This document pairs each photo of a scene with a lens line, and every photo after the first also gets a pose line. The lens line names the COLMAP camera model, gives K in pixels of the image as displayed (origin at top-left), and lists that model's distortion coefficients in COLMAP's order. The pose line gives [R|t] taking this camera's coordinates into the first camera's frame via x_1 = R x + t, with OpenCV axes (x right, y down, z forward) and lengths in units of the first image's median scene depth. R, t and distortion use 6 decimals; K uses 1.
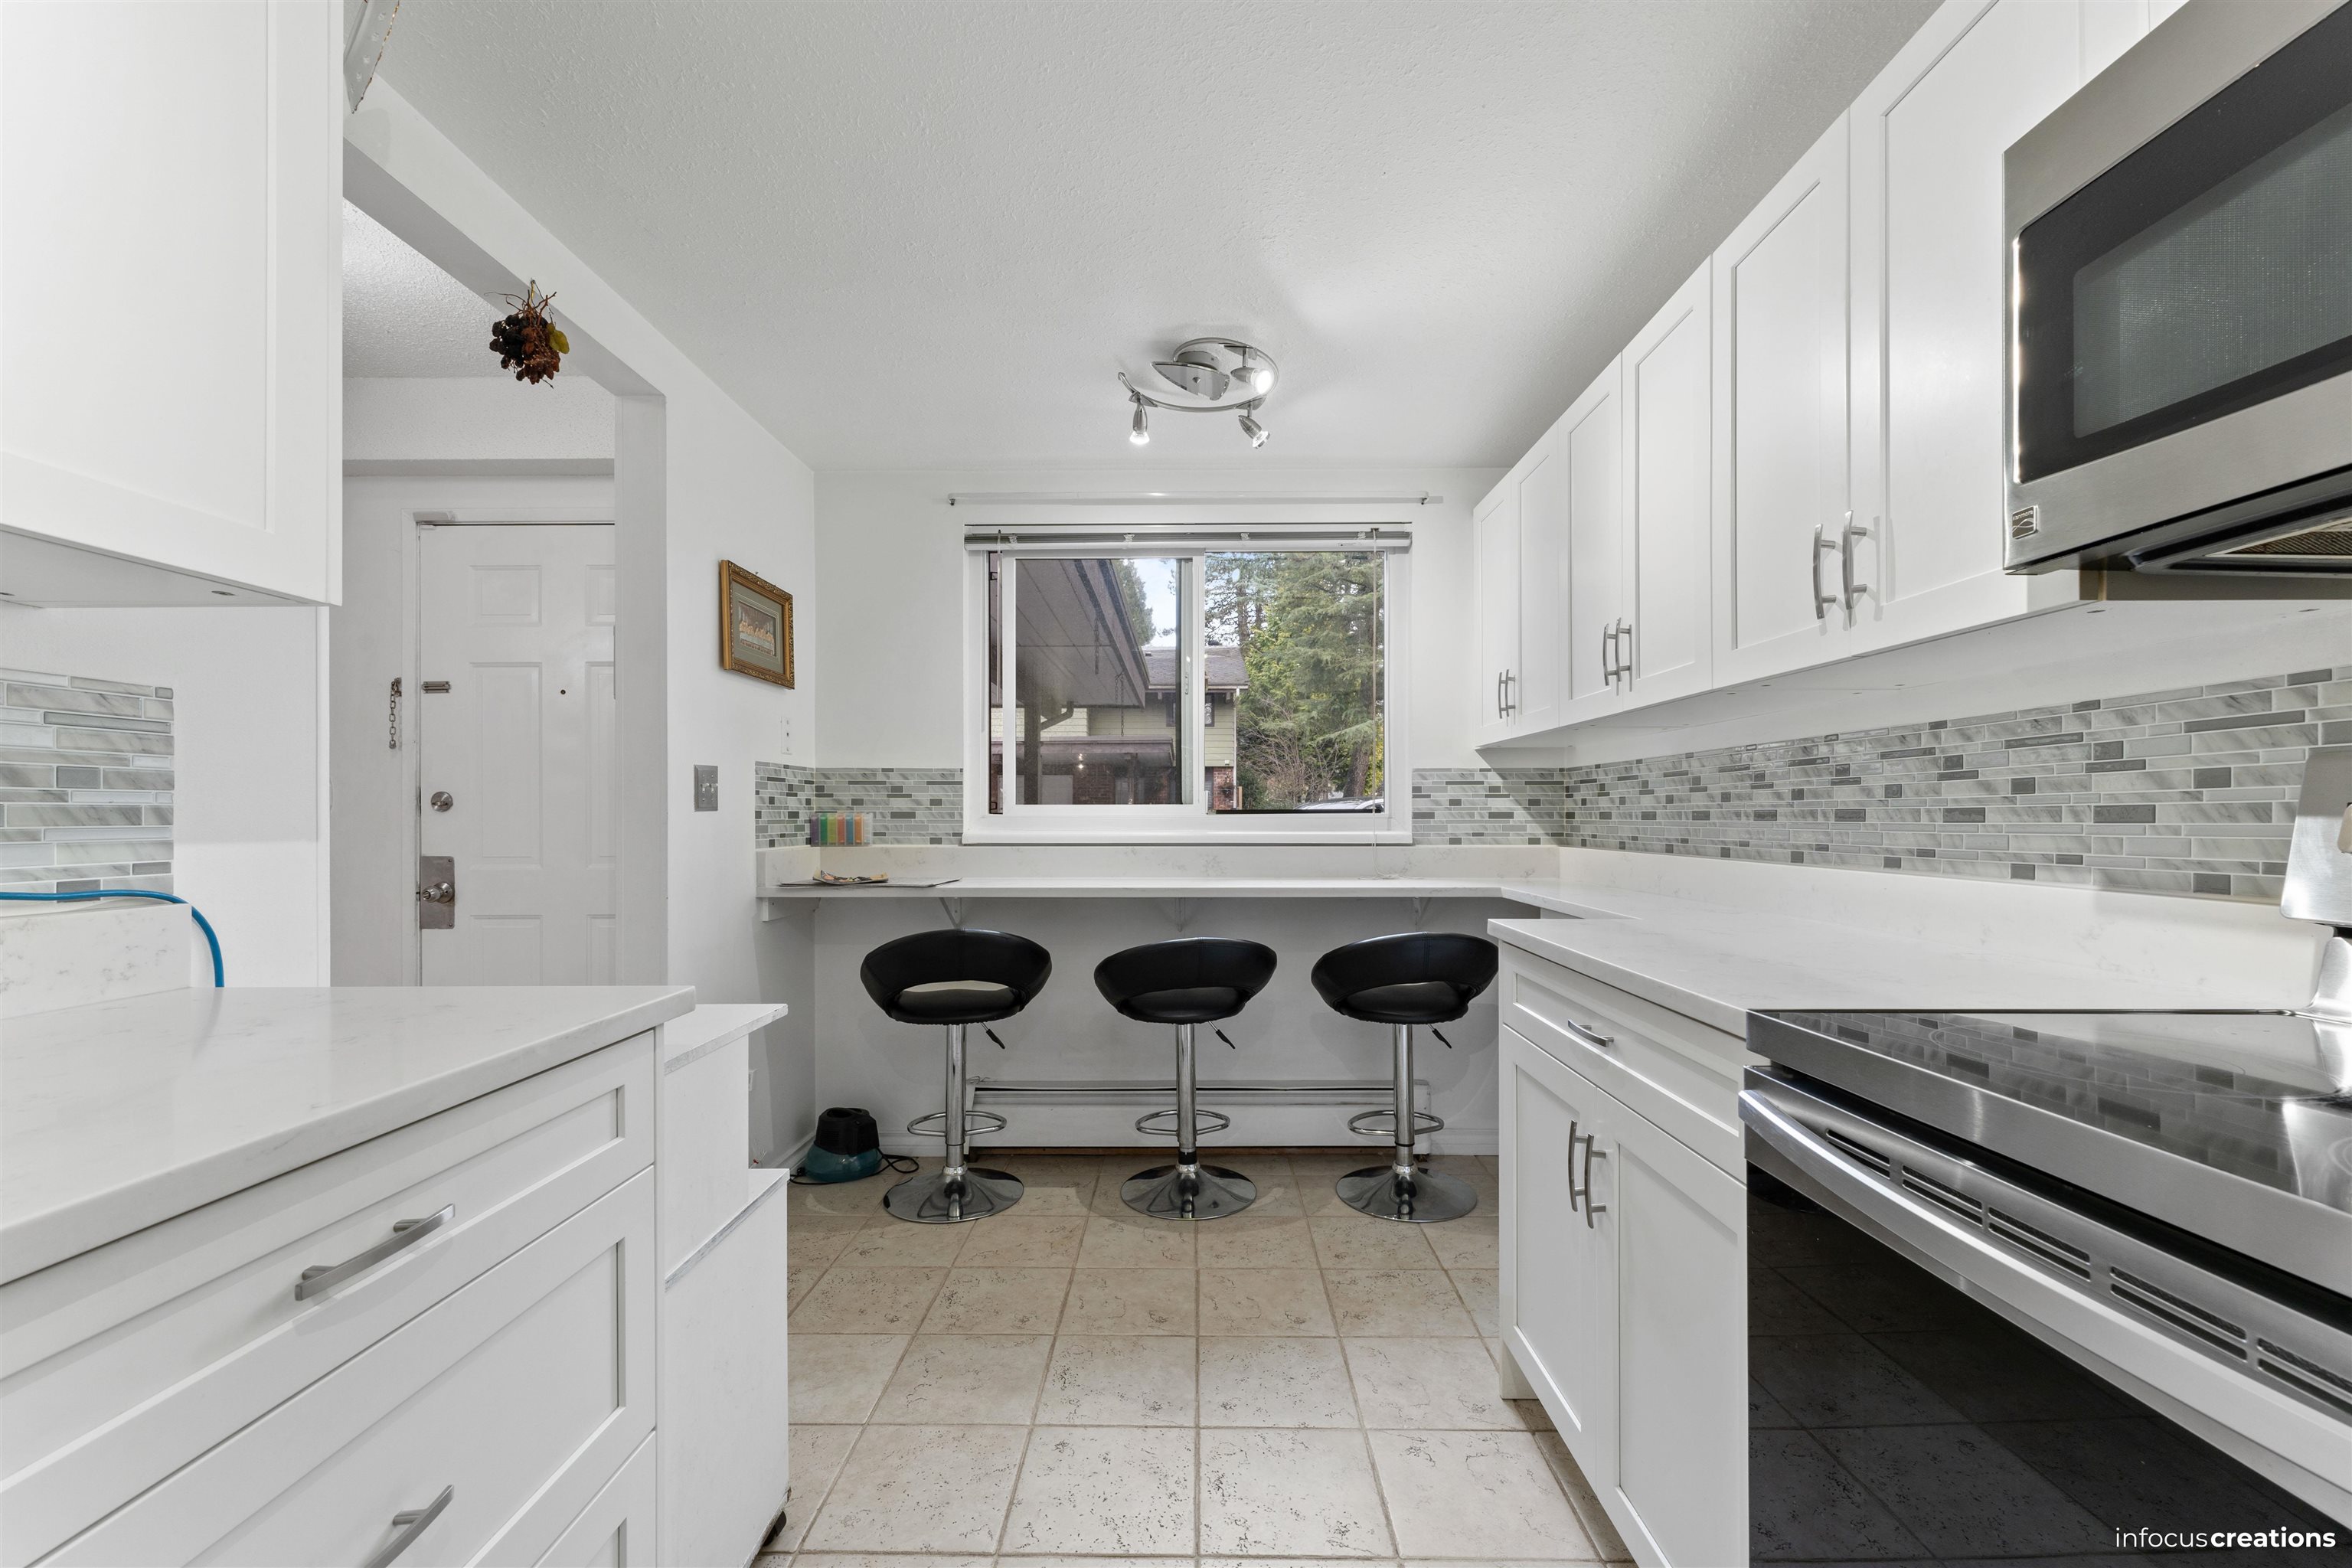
lens RADIAL K [[936.1, 0, 1176.0], [0, 936.1, 784.0], [0, 0, 1]] dist [-0.000847, -0.000089]
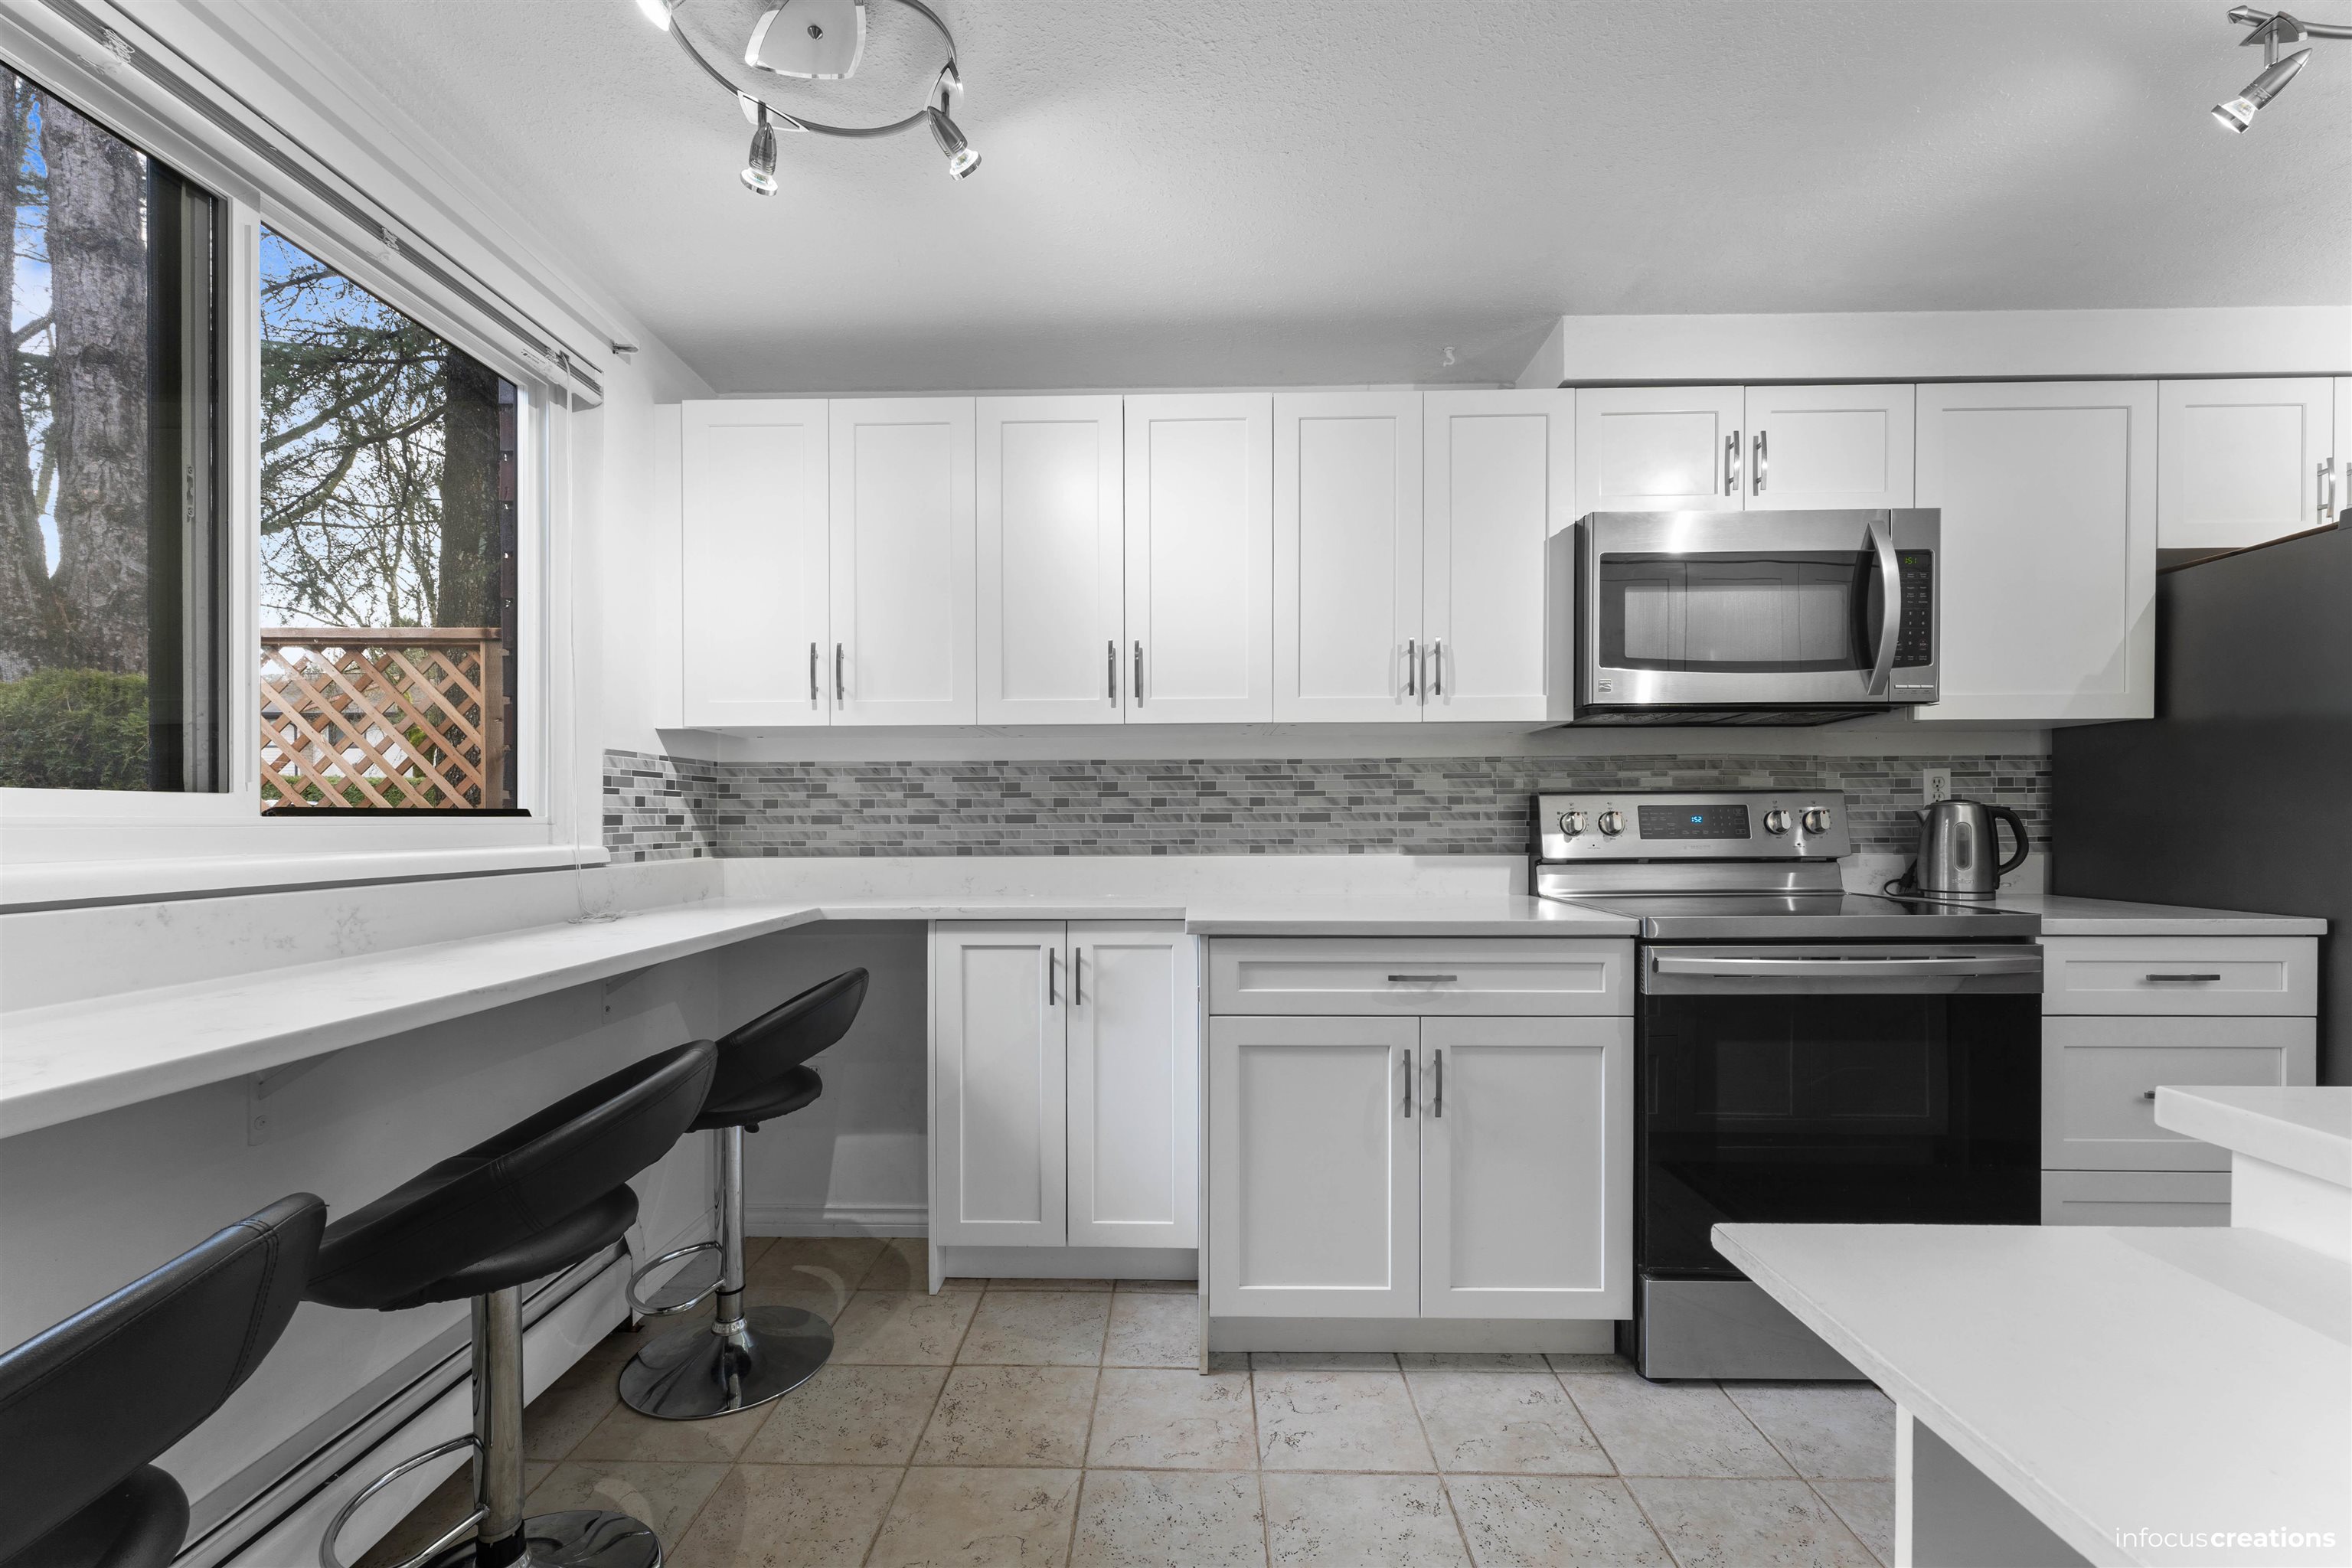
lens RADIAL K [[964.1, 0, 1174.9], [0, 964.1, 809.0], [0, 0, 1]] dist [-0.001056, -0.000193]
pose [[0.011842, 0.012426, 0.999853, -0.419263], [-0.029320, 0.999497, -0.012074, 0.022338], [-0.999500, -0.029173, 0.012201, 0.592667]]
